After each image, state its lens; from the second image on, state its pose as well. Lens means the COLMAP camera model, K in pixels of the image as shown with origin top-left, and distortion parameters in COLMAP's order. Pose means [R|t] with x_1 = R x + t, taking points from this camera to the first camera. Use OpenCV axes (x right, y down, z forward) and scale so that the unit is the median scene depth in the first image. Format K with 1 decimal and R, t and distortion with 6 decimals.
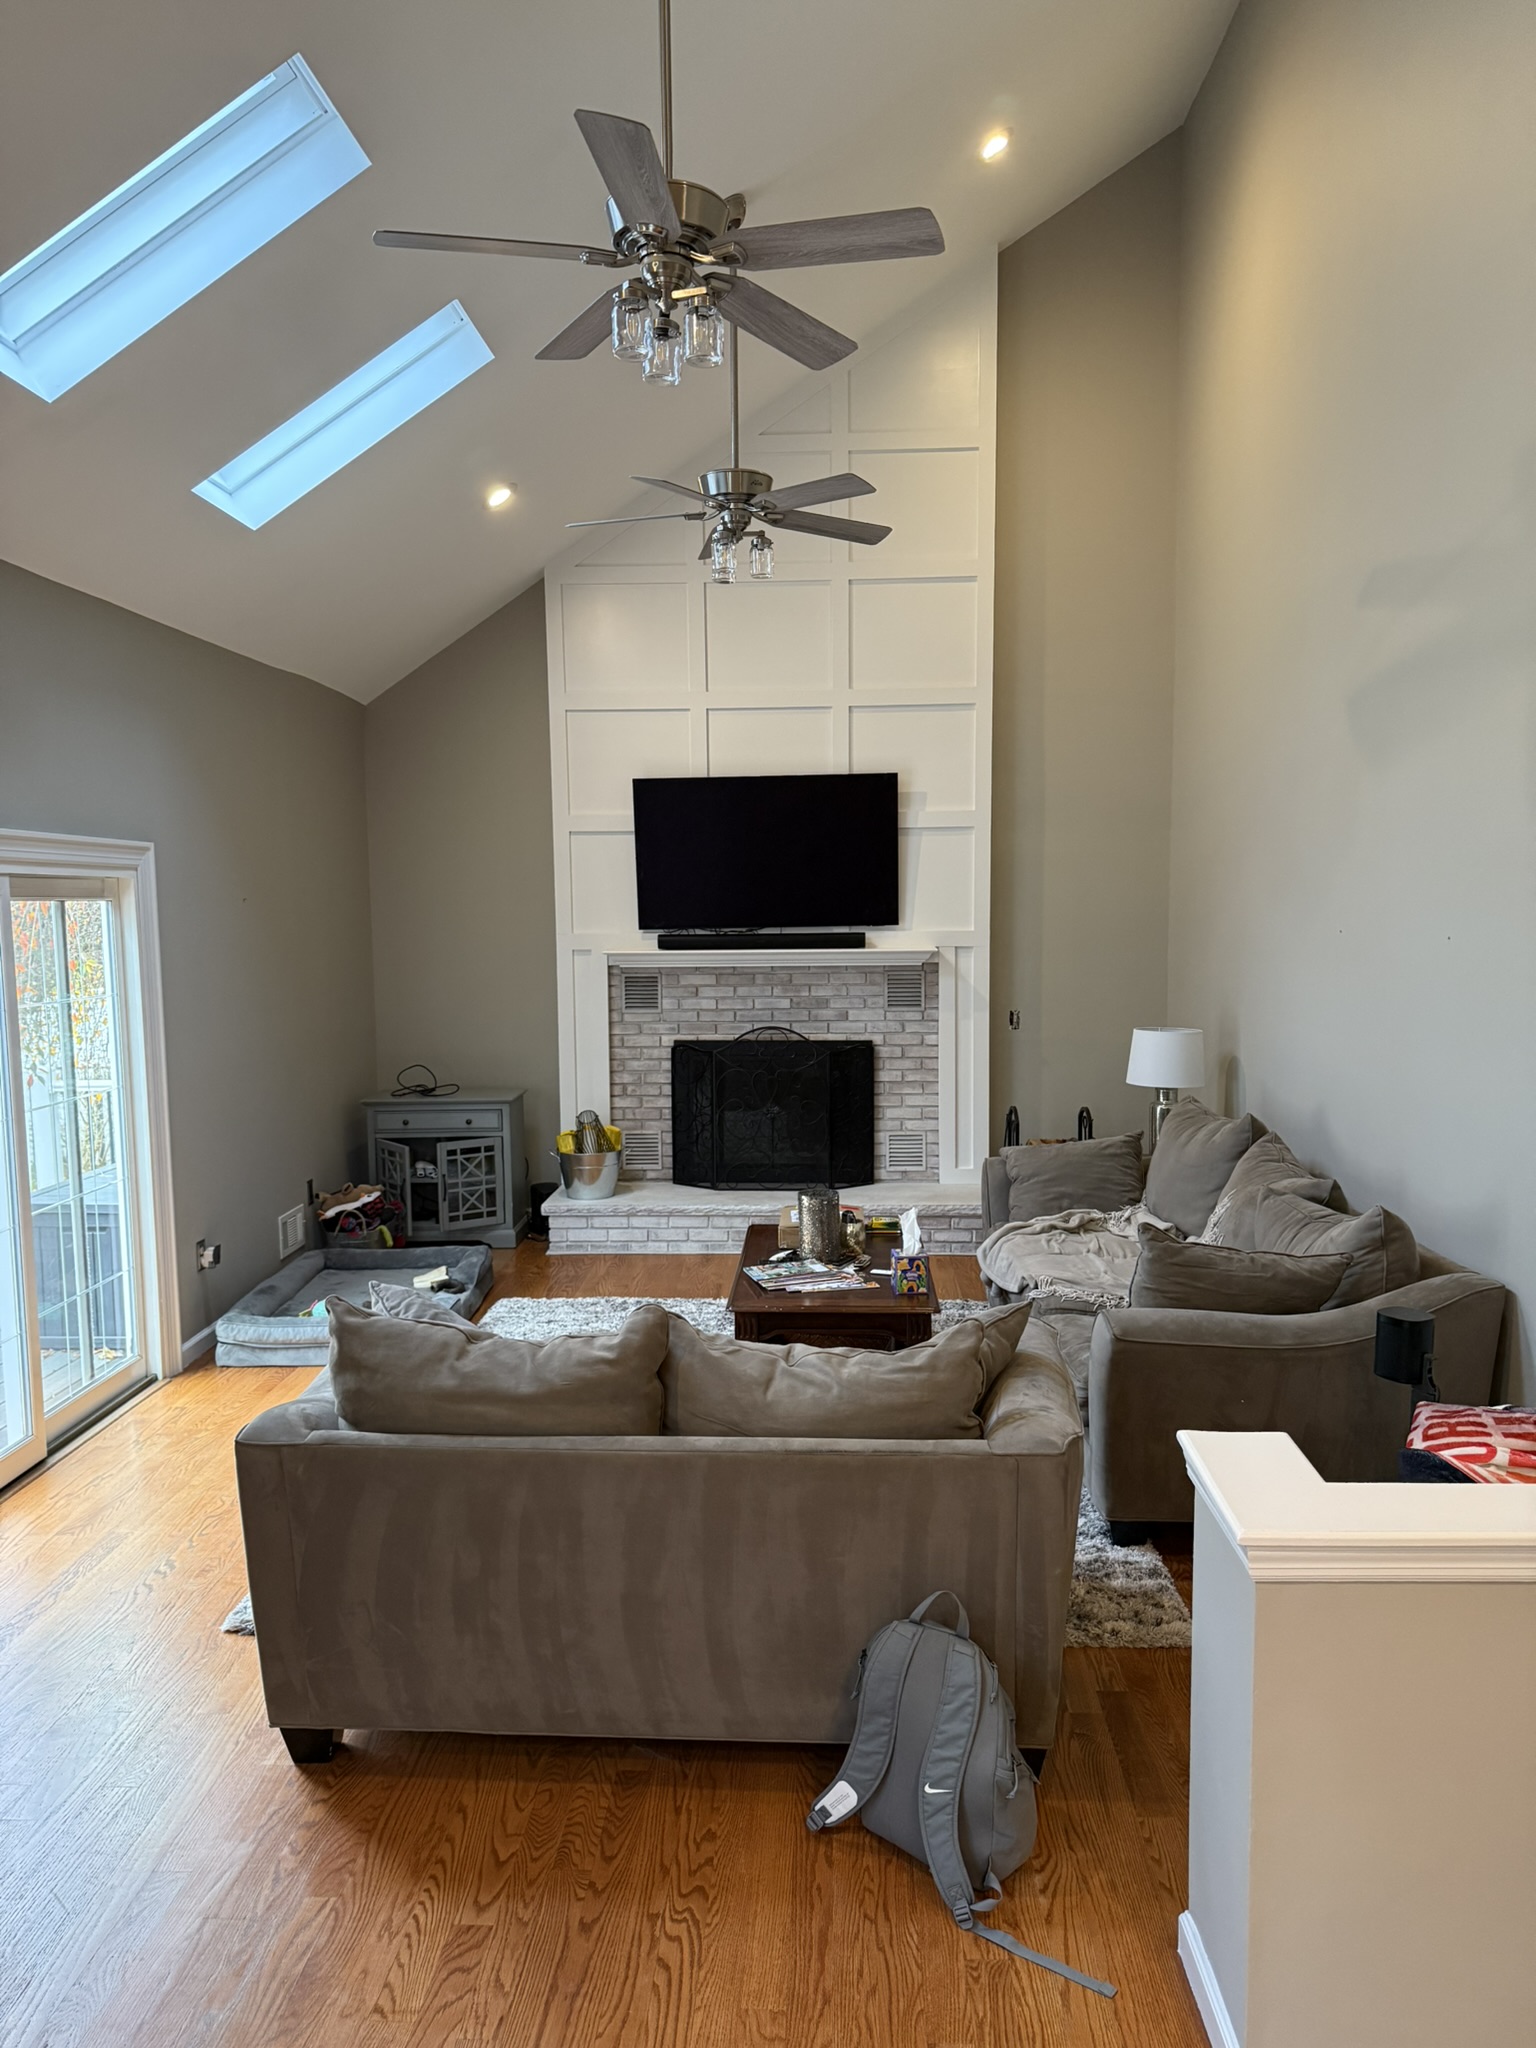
lens RADIAL K [[1472.3, 0, 768.9], [0, 1472.3, 1042.5], [0, 0, 1]] dist [0.212346, -0.306593]
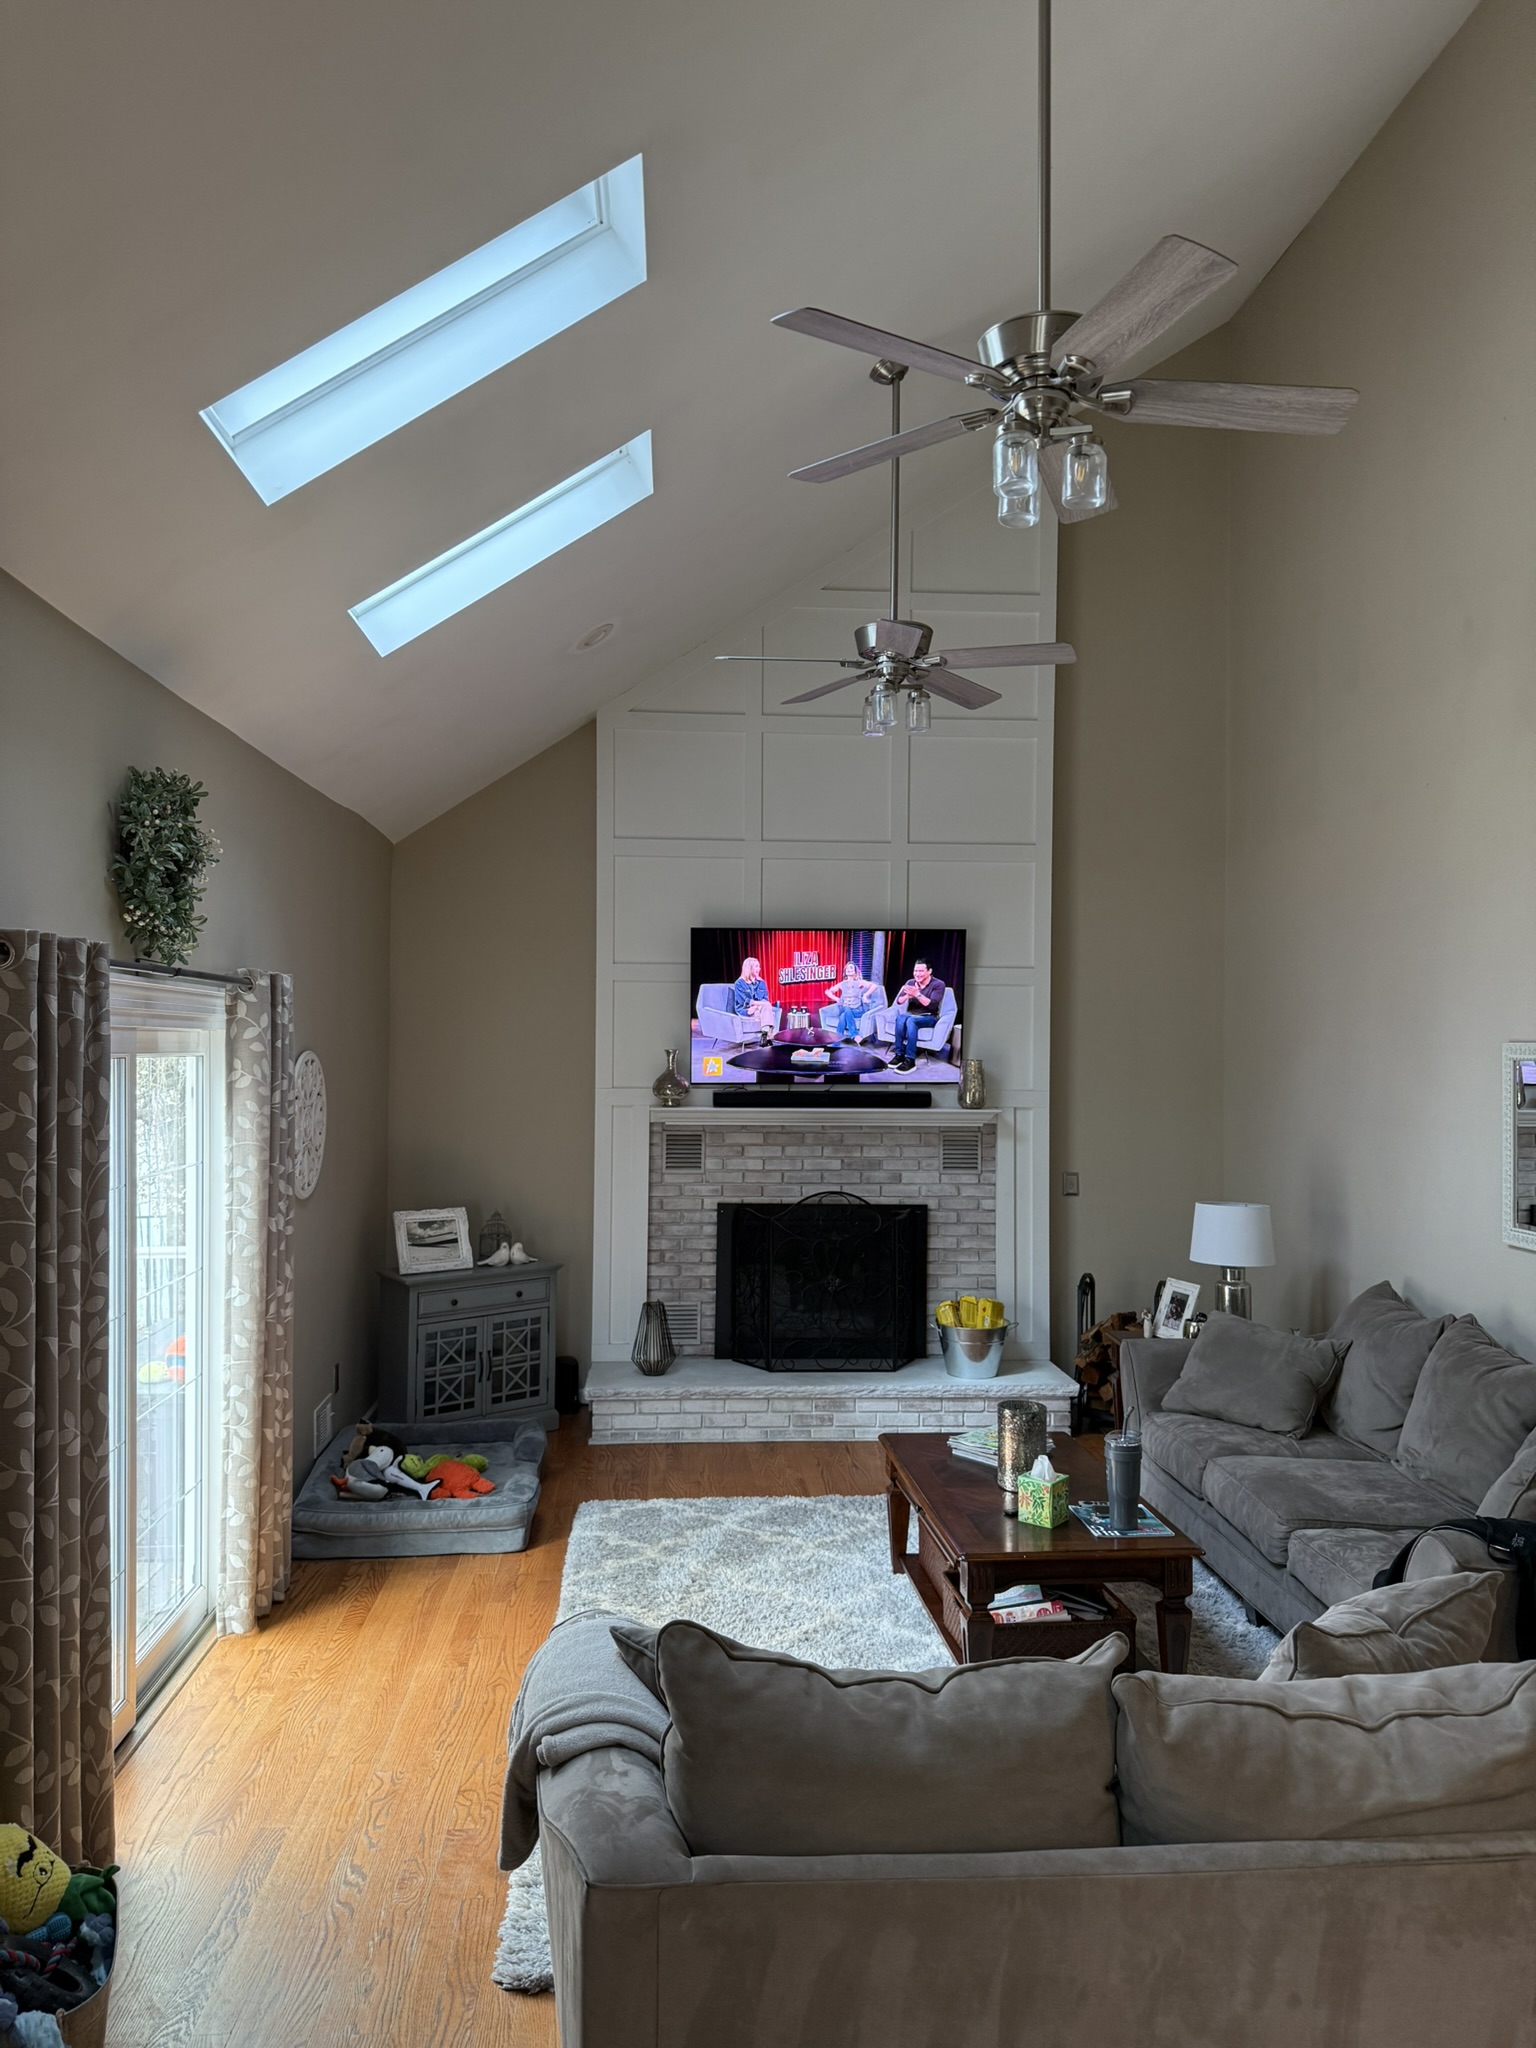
lens RADIAL K [[1472.3, 0, 768.9], [0, 1472.3, 1042.5], [0, 0, 1]] dist [0.212346, -0.306593]
pose [[0.993013, 0.017171, 0.116747, -0.144098], [-0.005869, 0.995319, -0.096466, -0.012863], [-0.117857, 0.095107, 0.988466, 0.060500]]
